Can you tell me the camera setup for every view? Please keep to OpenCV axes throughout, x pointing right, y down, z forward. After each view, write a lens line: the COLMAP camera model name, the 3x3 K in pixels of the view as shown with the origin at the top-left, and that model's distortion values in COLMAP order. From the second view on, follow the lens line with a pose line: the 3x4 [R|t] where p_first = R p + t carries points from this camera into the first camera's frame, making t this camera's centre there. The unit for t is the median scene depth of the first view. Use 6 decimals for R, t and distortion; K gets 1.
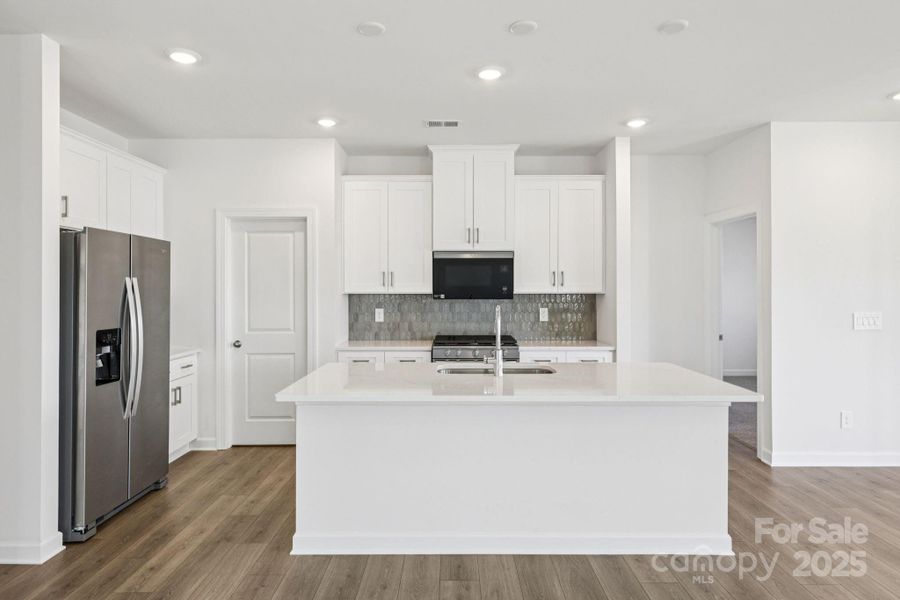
lens RADIAL K [[541.4, 0, 450.7], [0, 541.4, 289.6], [0, 0, 1]] dist [0.007592, 0.002304]
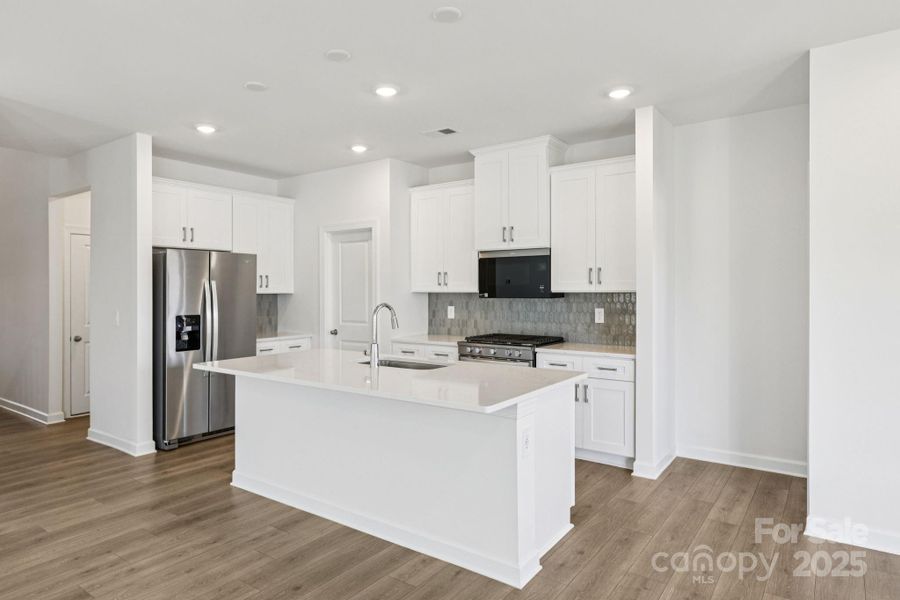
lens RADIAL K [[541.4, 0, 441.5], [0, 541.4, 293.0], [0, 0, 1]] dist [0.007592, 0.002304]
pose [[0.808950, 0.001625, -0.587876, 0.525605], [0.003460, 0.999966, 0.007525, 0.000541], [0.587868, -0.008121, 0.808916, 0.121486]]
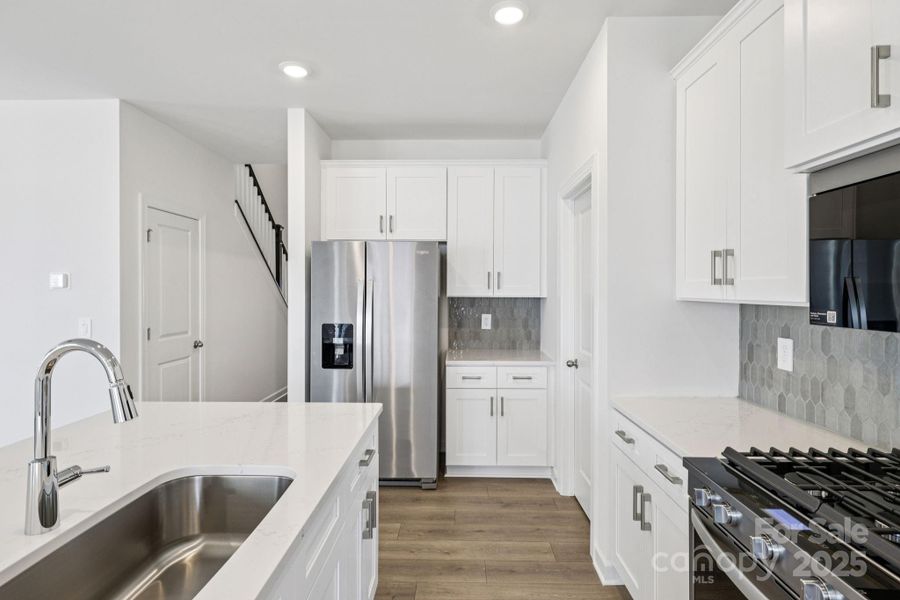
lens RADIAL K [[469.7, 0, 452.7], [0, 469.7, 294.2], [0, 0, 1]] dist [0.002021, -0.000261]
pose [[-0.009747, 0.009036, -0.999912, 0.249546], [-0.003199, 0.999954, 0.009068, -0.001637], [0.999947, 0.003287, -0.009718, 0.802702]]
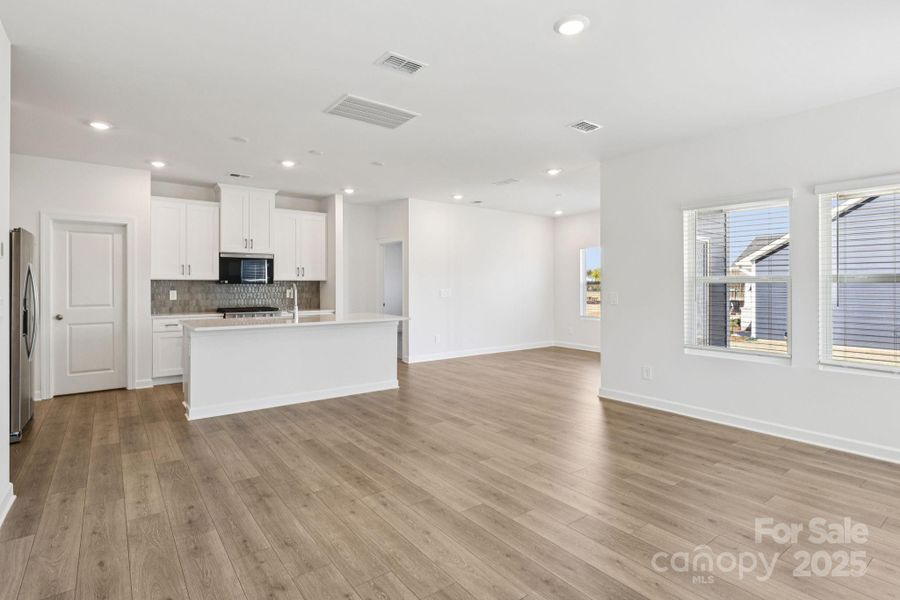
lens RADIAL K [[436.0, 0, 453.3], [0, 436.0, 291.1], [0, 0, 1]] dist [-0.022265, 0.000853]
pose [[0.787375, -0.006371, 0.616442, -0.269986], [-0.001513, 0.999924, 0.012268, 0.023044], [-0.616473, -0.010592, 0.787305, -0.372618]]
